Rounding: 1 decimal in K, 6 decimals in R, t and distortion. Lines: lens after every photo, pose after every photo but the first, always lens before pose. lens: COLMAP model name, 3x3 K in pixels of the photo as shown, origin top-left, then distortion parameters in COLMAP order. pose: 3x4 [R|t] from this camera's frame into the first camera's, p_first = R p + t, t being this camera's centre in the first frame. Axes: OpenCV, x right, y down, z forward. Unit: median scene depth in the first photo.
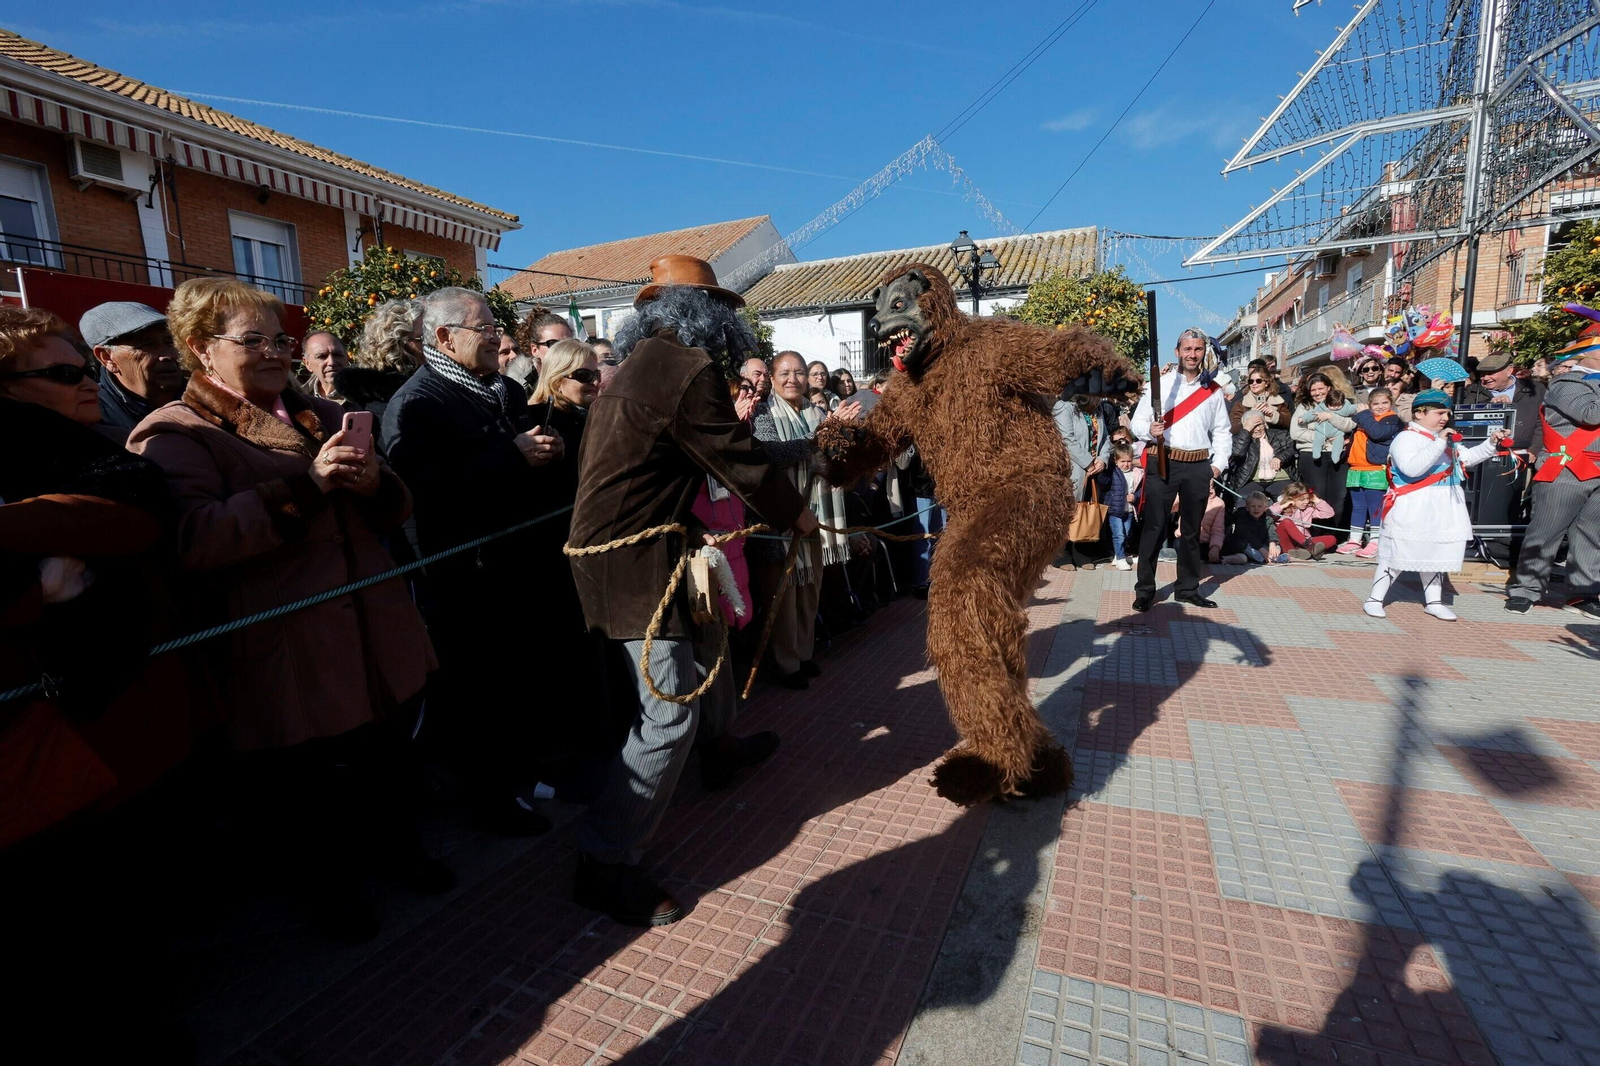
lens RADIAL K [[736.0, 0, 792.5], [0, 736.0, 539.5], [0, 0, 1]] dist [-0.057317, 0.017026]
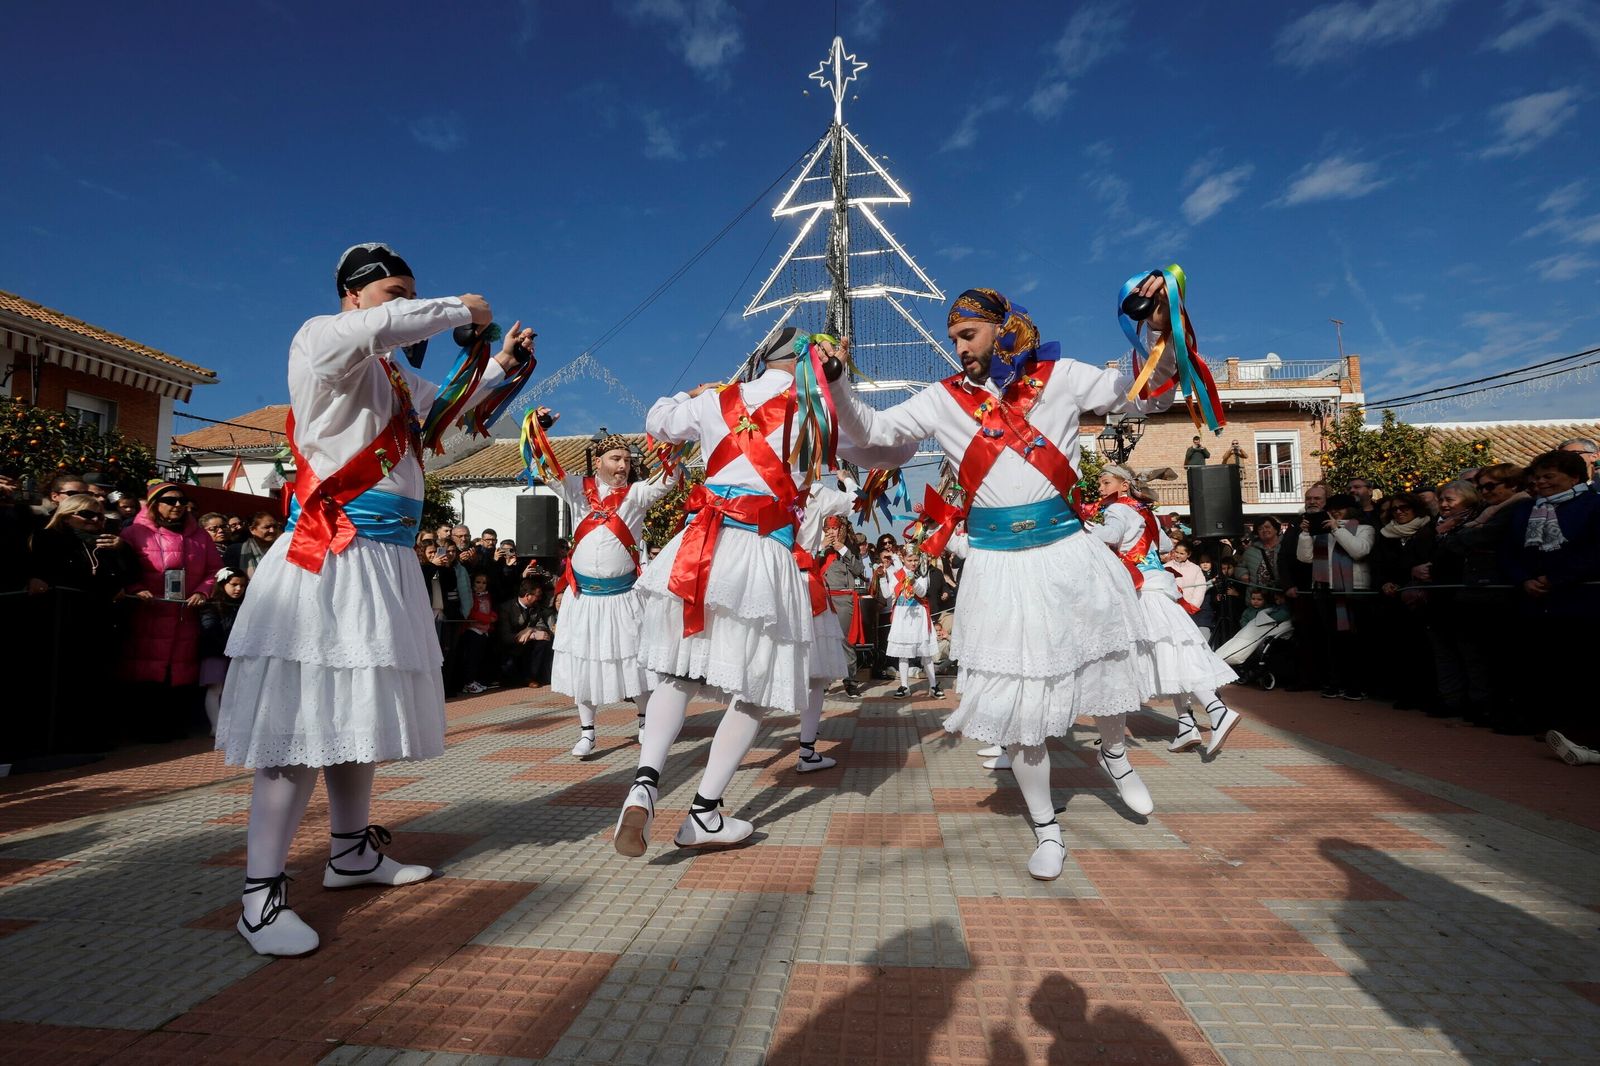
lens RADIAL K [[736.0, 0, 816.1], [0, 736.0, 527.6], [0, 0, 1]] dist [-0.057317, 0.017026]
pose [[0.948995, 0.053556, 0.310710, 0.144305], [0.024597, 0.969889, -0.242303, 0.039148], [-0.314330, 0.237587, 0.919102, -0.166284]]
